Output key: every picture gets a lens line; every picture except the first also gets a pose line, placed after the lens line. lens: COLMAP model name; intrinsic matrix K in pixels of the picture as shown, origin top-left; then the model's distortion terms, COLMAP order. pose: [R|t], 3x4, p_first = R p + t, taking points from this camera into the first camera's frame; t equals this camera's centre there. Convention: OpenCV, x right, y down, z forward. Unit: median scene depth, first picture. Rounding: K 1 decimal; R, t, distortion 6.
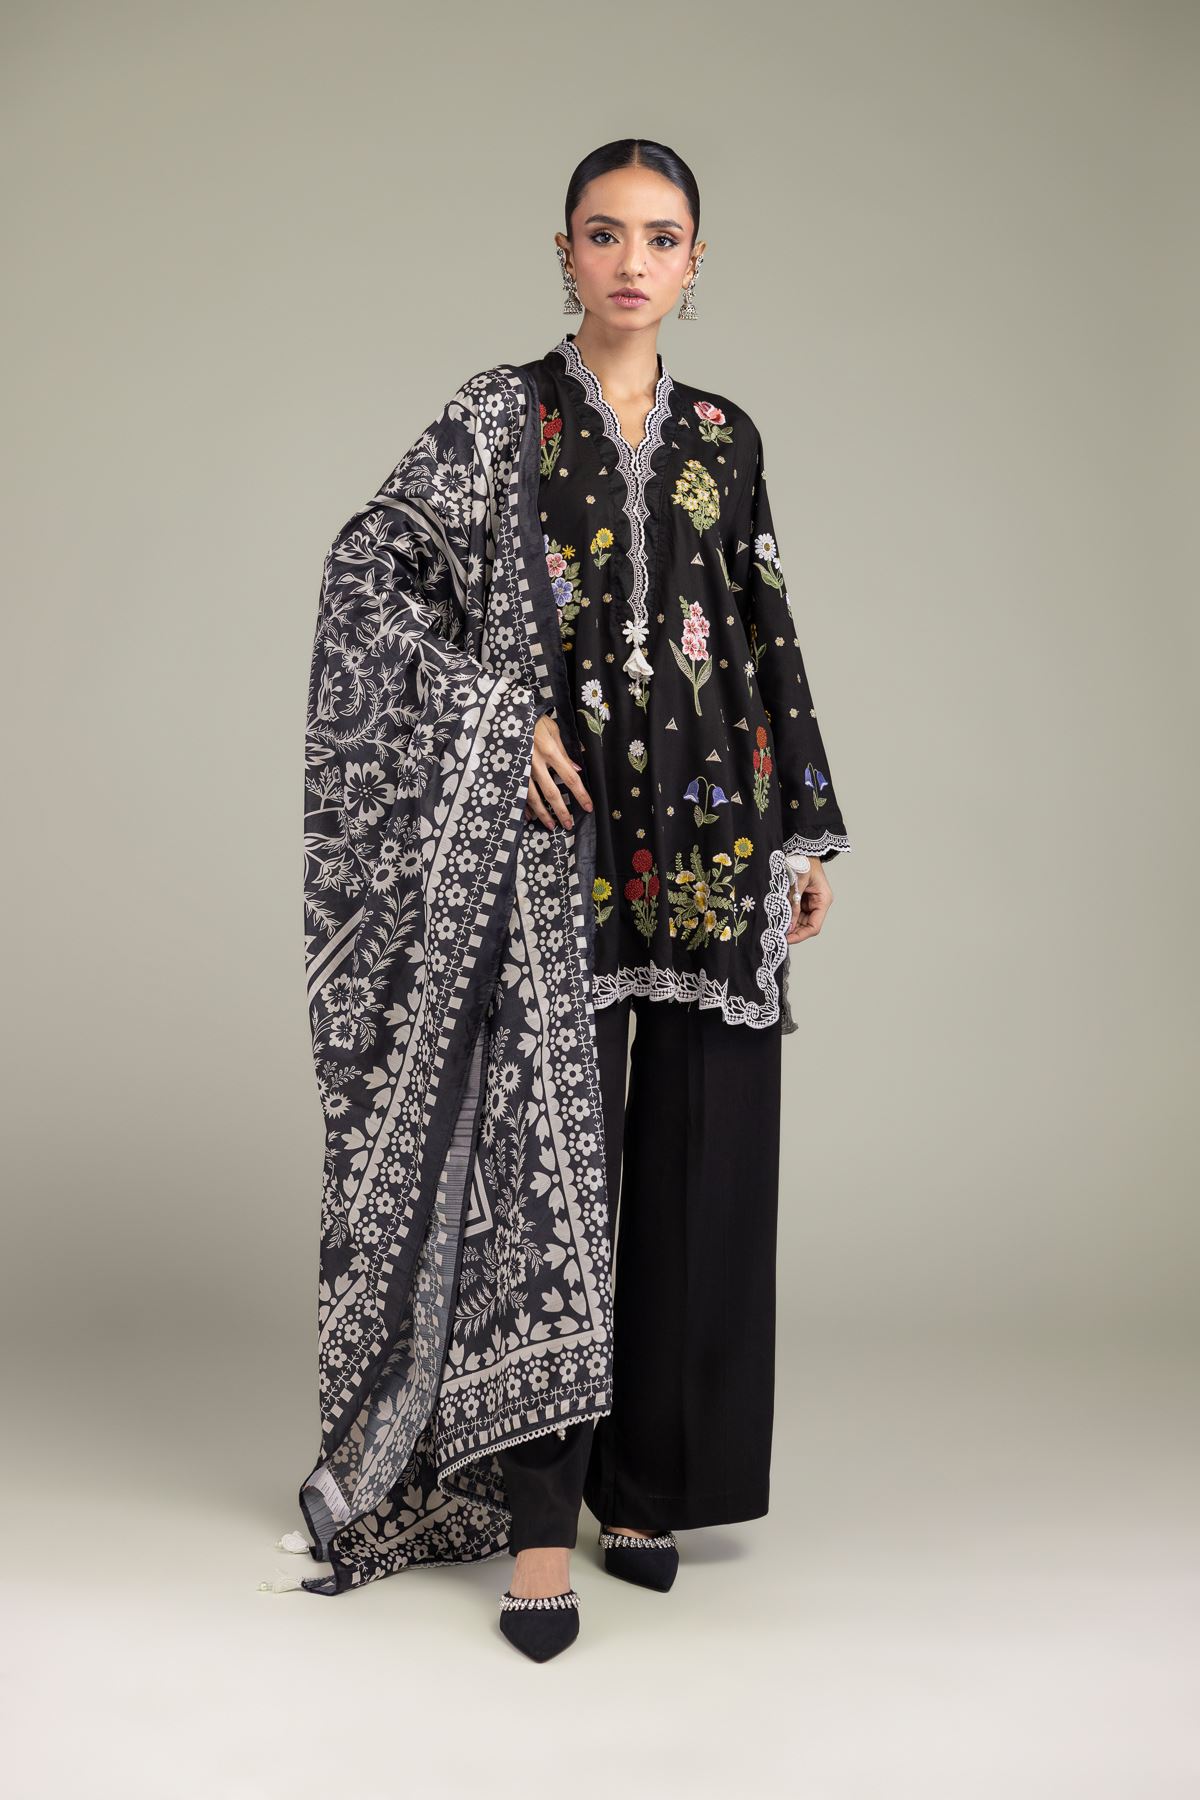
lens RADIAL K [[2437.5, 0, 600.0], [0, 2437.5, 900.0], [0, 0, 1]] dist [0.008971, -1.401002]
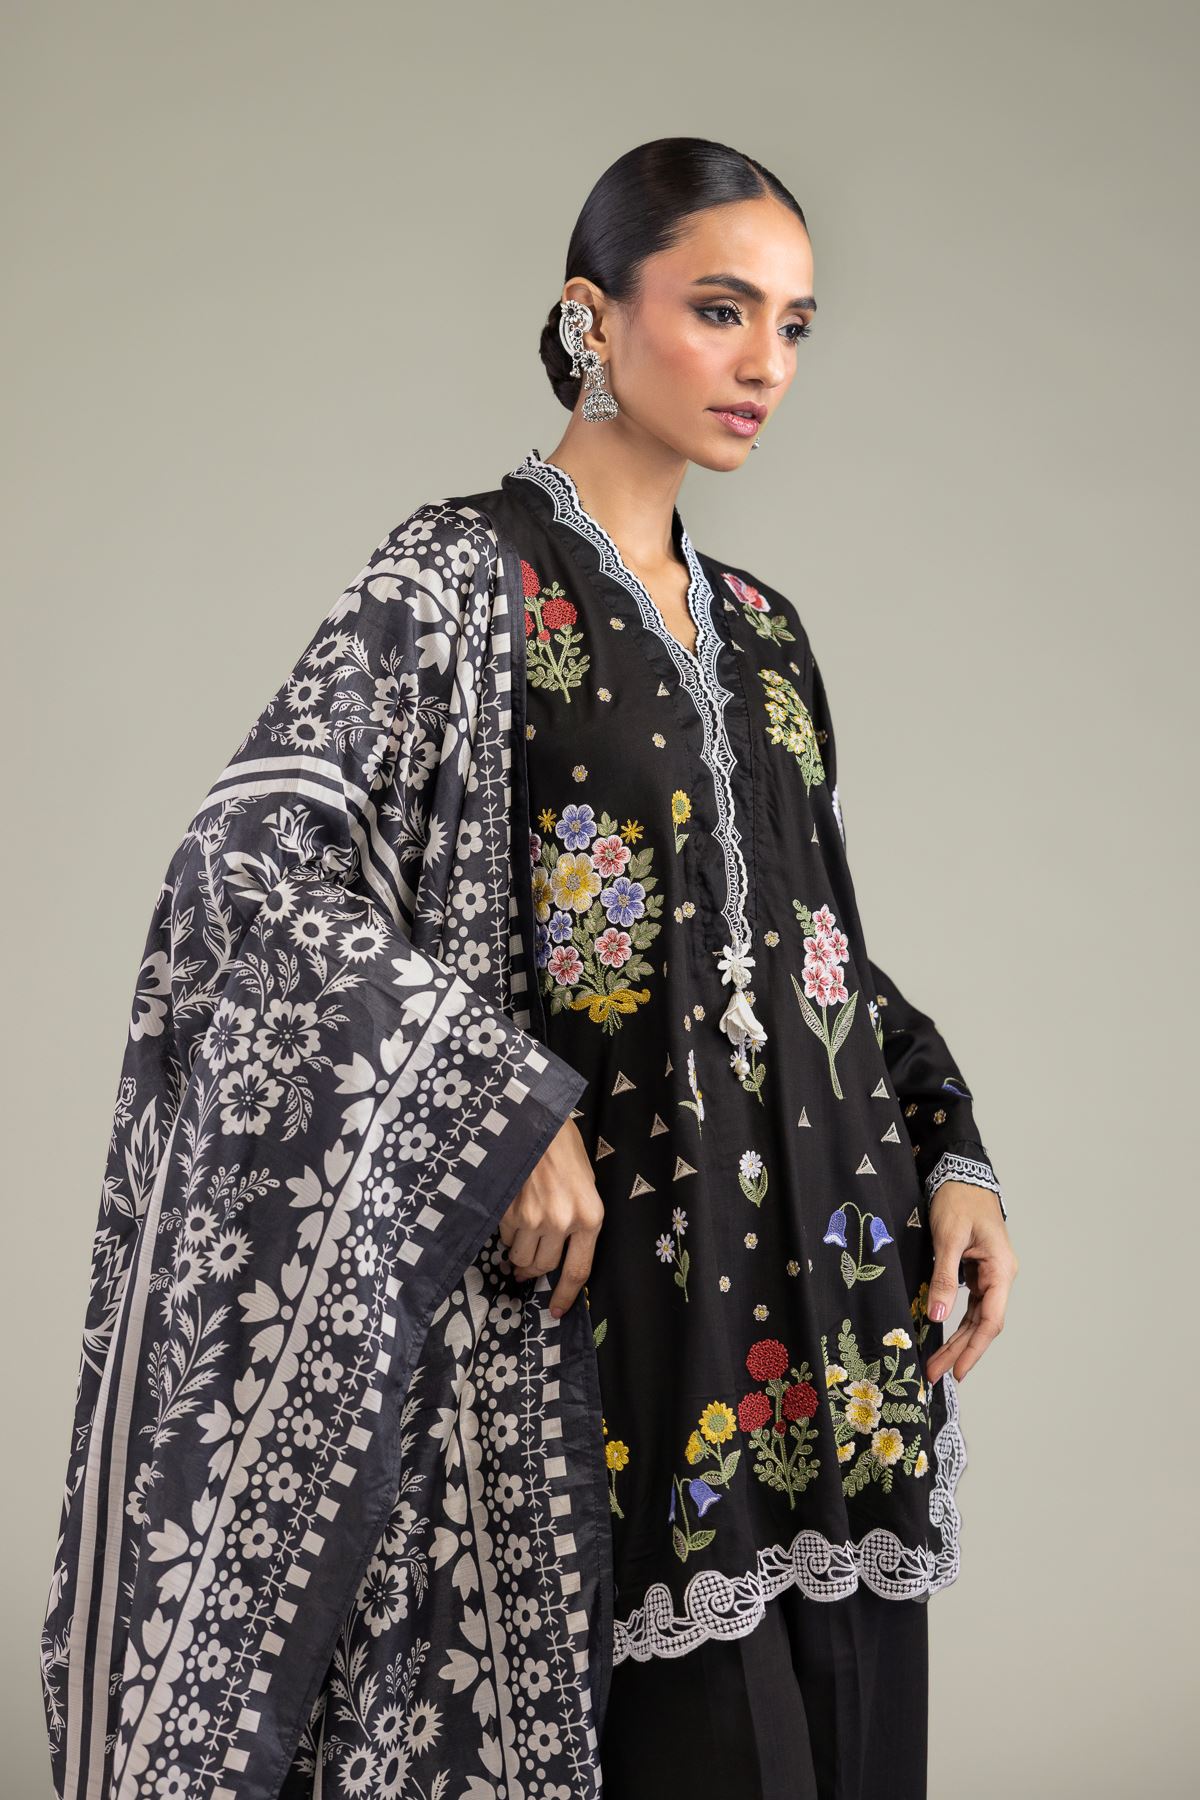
lens RADIAL K [[2437.5, 0, 600.0], [0, 2437.5, 900.0], [0, 0, 1]] dist [0.008971, -1.401002]
pose [[0.872874, -0.047339, 0.485644, -0.292897], [0.092235, 0.993347, -0.068950, -0.088186], [-0.479149, 0.104978, 0.871433, 0.510412]]
